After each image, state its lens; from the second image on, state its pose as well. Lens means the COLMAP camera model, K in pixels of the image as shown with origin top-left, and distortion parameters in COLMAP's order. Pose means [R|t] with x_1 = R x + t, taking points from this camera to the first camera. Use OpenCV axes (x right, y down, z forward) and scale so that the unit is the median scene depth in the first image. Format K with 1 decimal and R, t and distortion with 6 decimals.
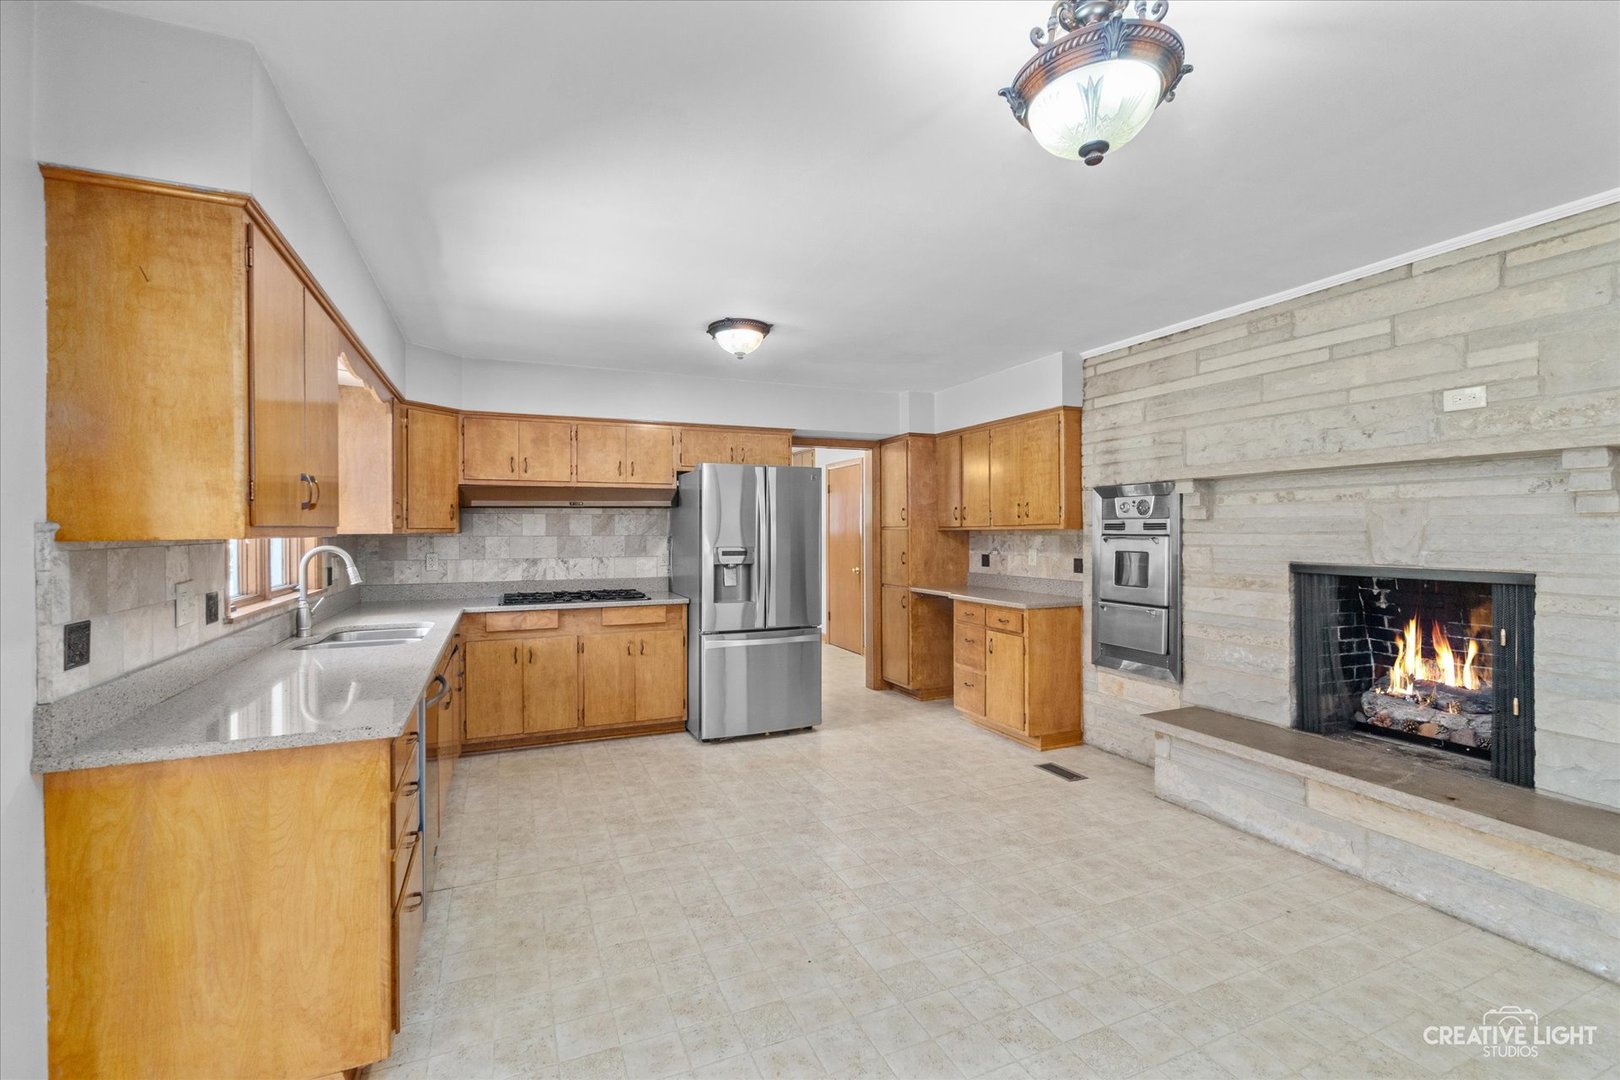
lens RADIAL K [[702.1, 0, 804.2], [0, 702.1, 545.4], [0, 0, 1]] dist [-0.000065, 0.000135]
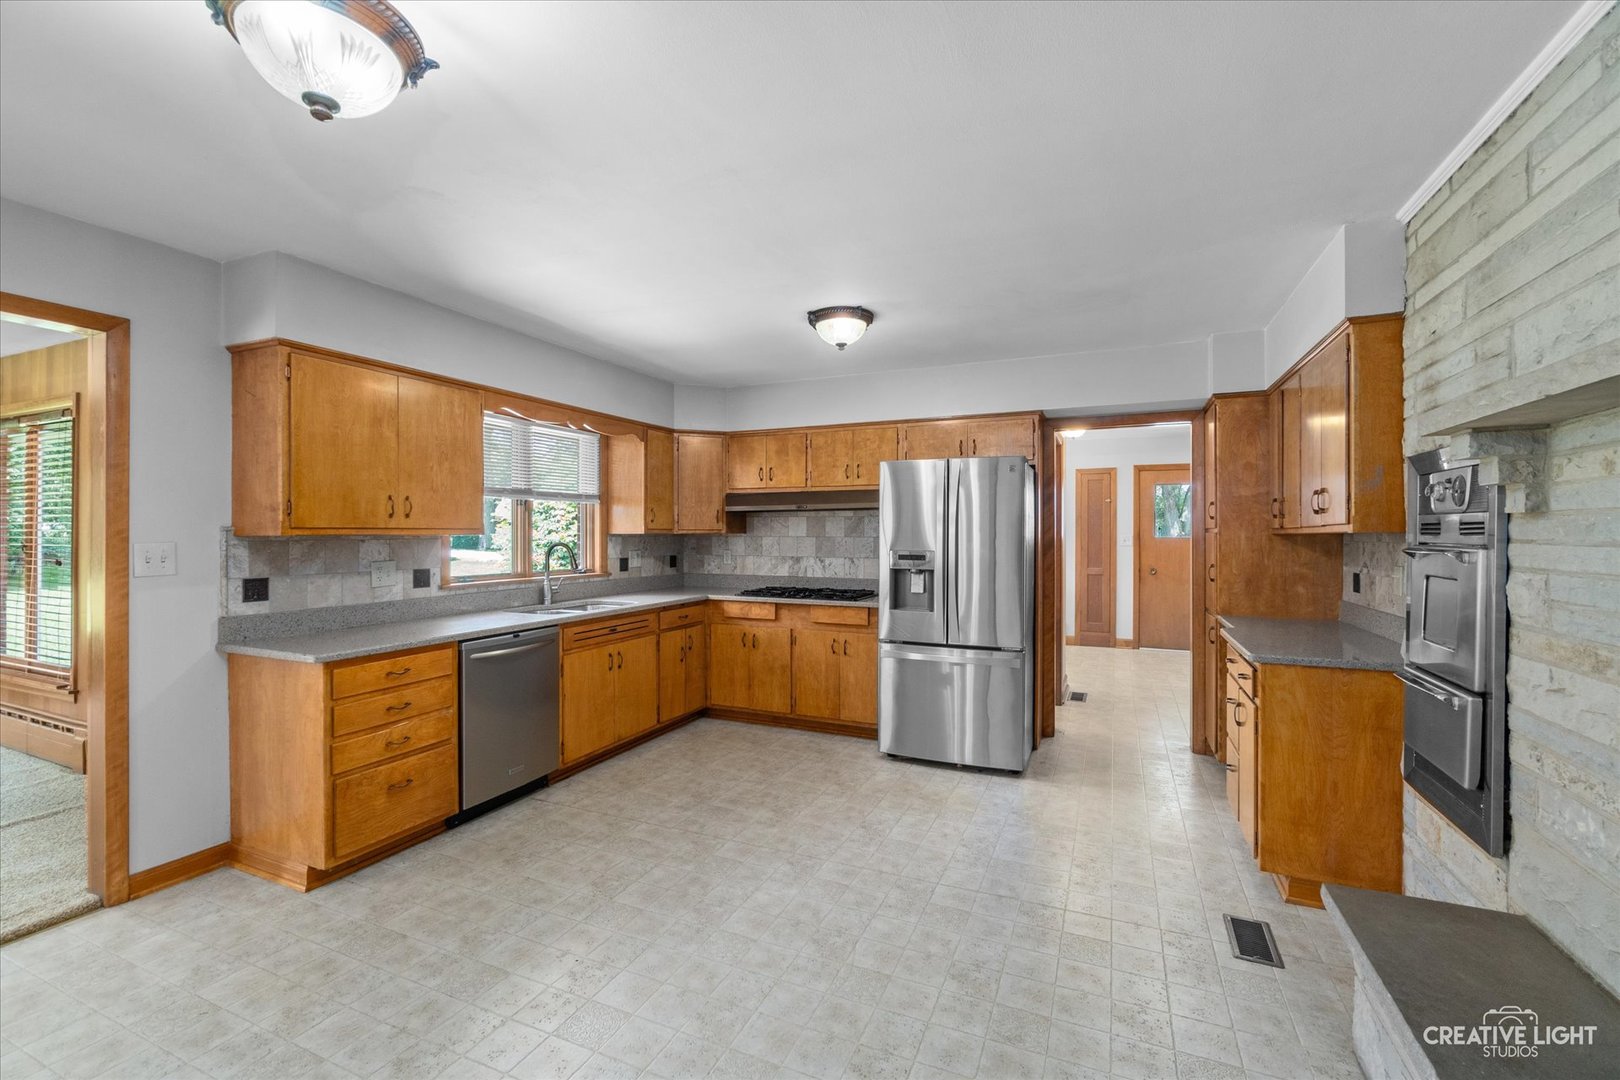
lens RADIAL K [[702.1, 0, 804.2], [0, 702.1, 545.4], [0, 0, 1]] dist [-0.000065, 0.000135]
pose [[0.673938, 0.018391, -0.738559, 0.502904], [-0.019469, 0.999785, 0.007130, -0.008581], [0.738532, 0.009574, 0.674151, 0.291486]]
